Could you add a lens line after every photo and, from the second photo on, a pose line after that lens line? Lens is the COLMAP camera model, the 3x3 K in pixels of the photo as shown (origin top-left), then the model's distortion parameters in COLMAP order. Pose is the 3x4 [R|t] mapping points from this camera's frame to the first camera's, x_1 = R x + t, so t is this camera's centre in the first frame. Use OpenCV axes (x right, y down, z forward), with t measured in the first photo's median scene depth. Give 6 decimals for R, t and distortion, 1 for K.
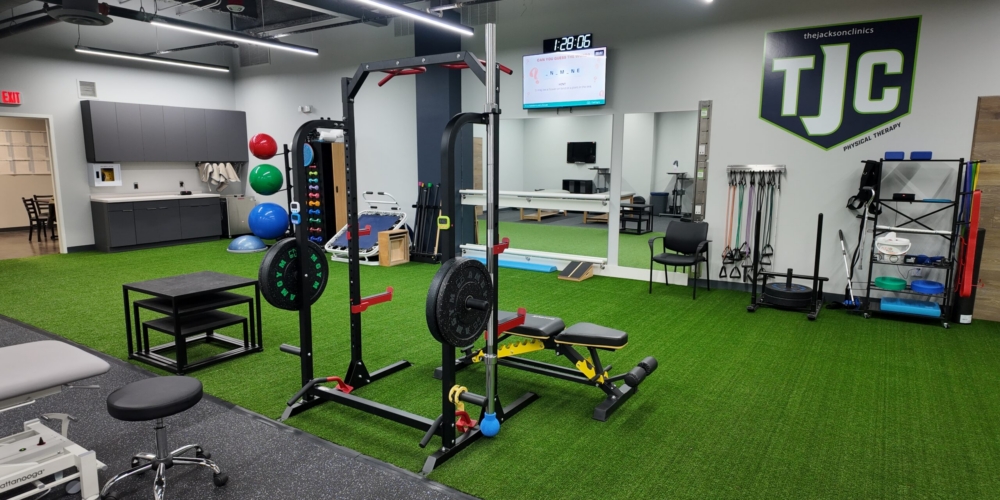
lens RADIAL K [[575.1, 0, 503.3], [0, 575.1, 246.9], [0, 0, 1]] dist [0.030928, -0.011686]
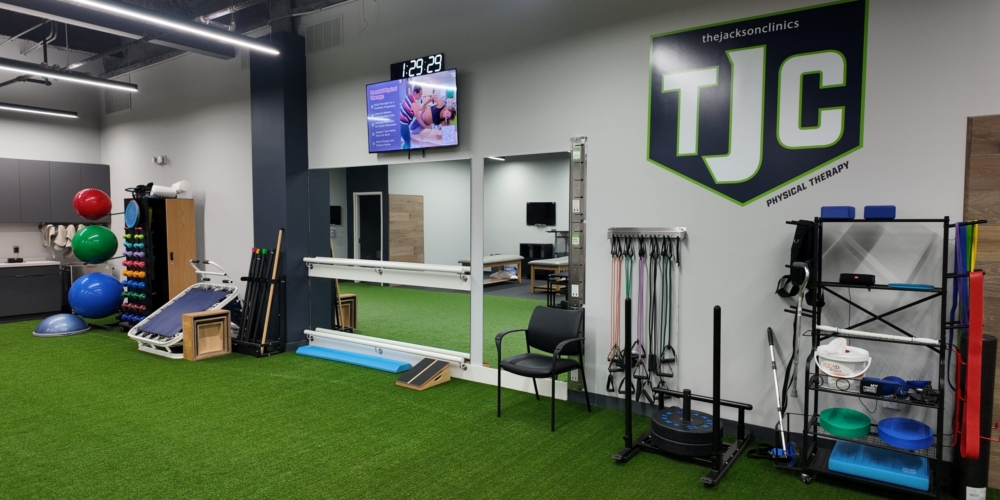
lens RADIAL K [[575.1, 0, 496.4], [0, 575.1, 252.3], [0, 0, 1]] dist [0.030928, -0.011686]
pose [[0.999199, 0.002897, -0.039911, 0.281921], [-0.006797, 0.995170, -0.097936, -0.043901], [0.039434, 0.098129, 0.994392, 0.316938]]
